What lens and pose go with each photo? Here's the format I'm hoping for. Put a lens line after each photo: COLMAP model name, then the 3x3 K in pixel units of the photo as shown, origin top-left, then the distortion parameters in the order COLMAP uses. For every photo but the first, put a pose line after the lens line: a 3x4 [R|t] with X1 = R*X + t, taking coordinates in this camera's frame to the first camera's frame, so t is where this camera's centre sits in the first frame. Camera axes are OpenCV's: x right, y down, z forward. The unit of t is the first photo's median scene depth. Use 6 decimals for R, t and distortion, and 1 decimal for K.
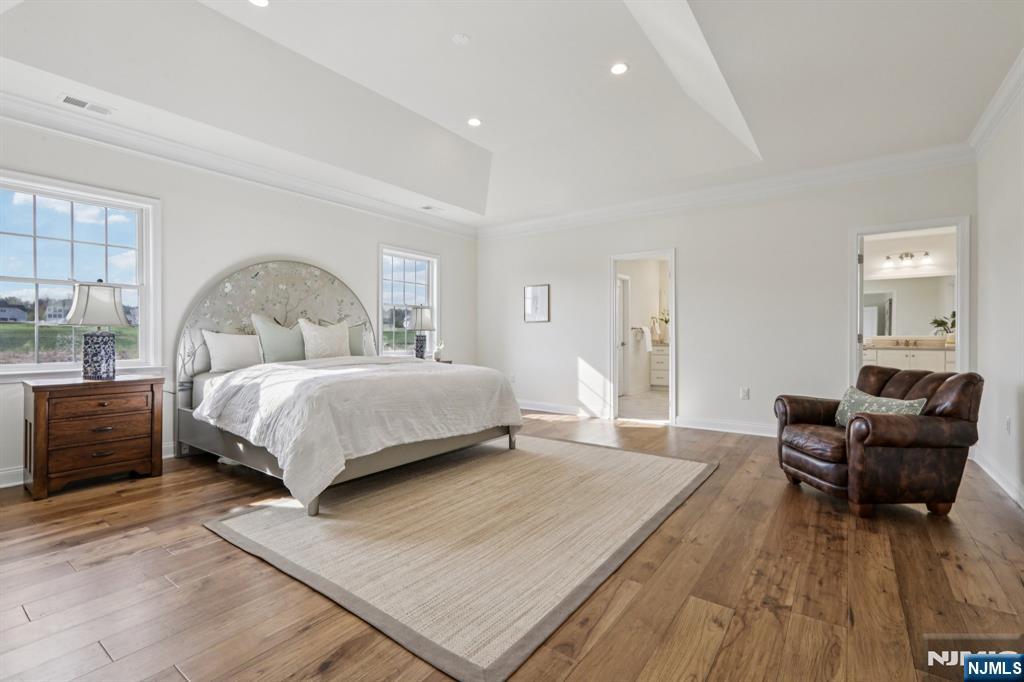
lens RADIAL K [[461.7, 0, 509.3], [0, 461.7, 341.4], [0, 0, 1]] dist [-0.004649, 0.000984]
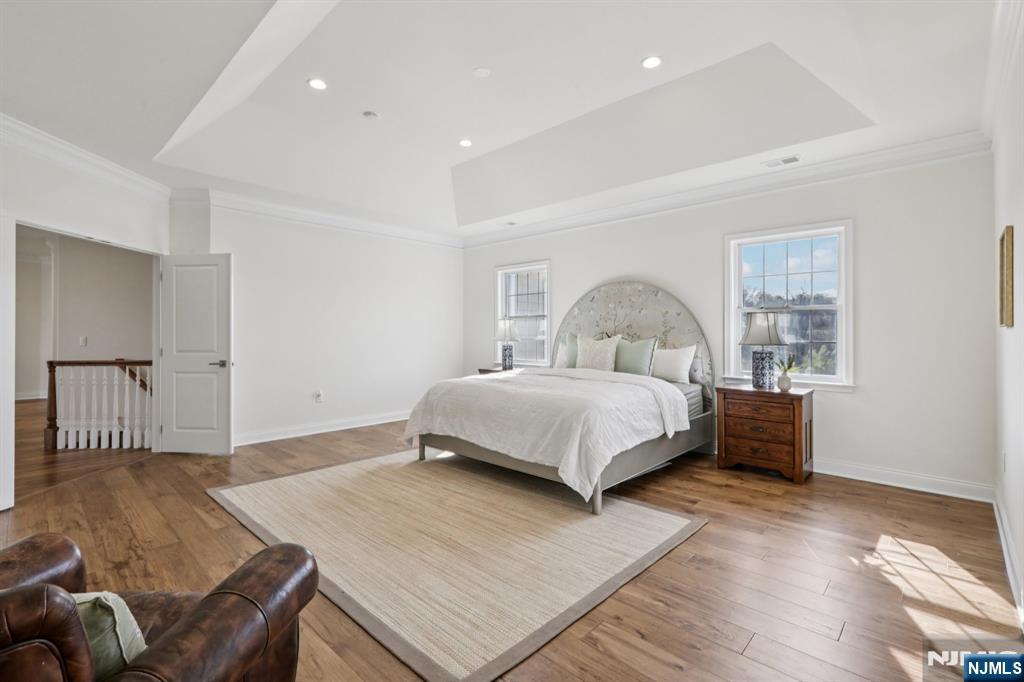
lens RADIAL K [[461.7, 0, 510.2], [0, 461.7, 332.5], [0, 0, 1]] dist [-0.004649, 0.000984]
pose [[-0.122303, -0.006924, -0.992469, 0.930248], [-0.014528, 0.999881, -0.005185, -0.055380], [0.992386, 0.013785, -0.122389, 1.202331]]
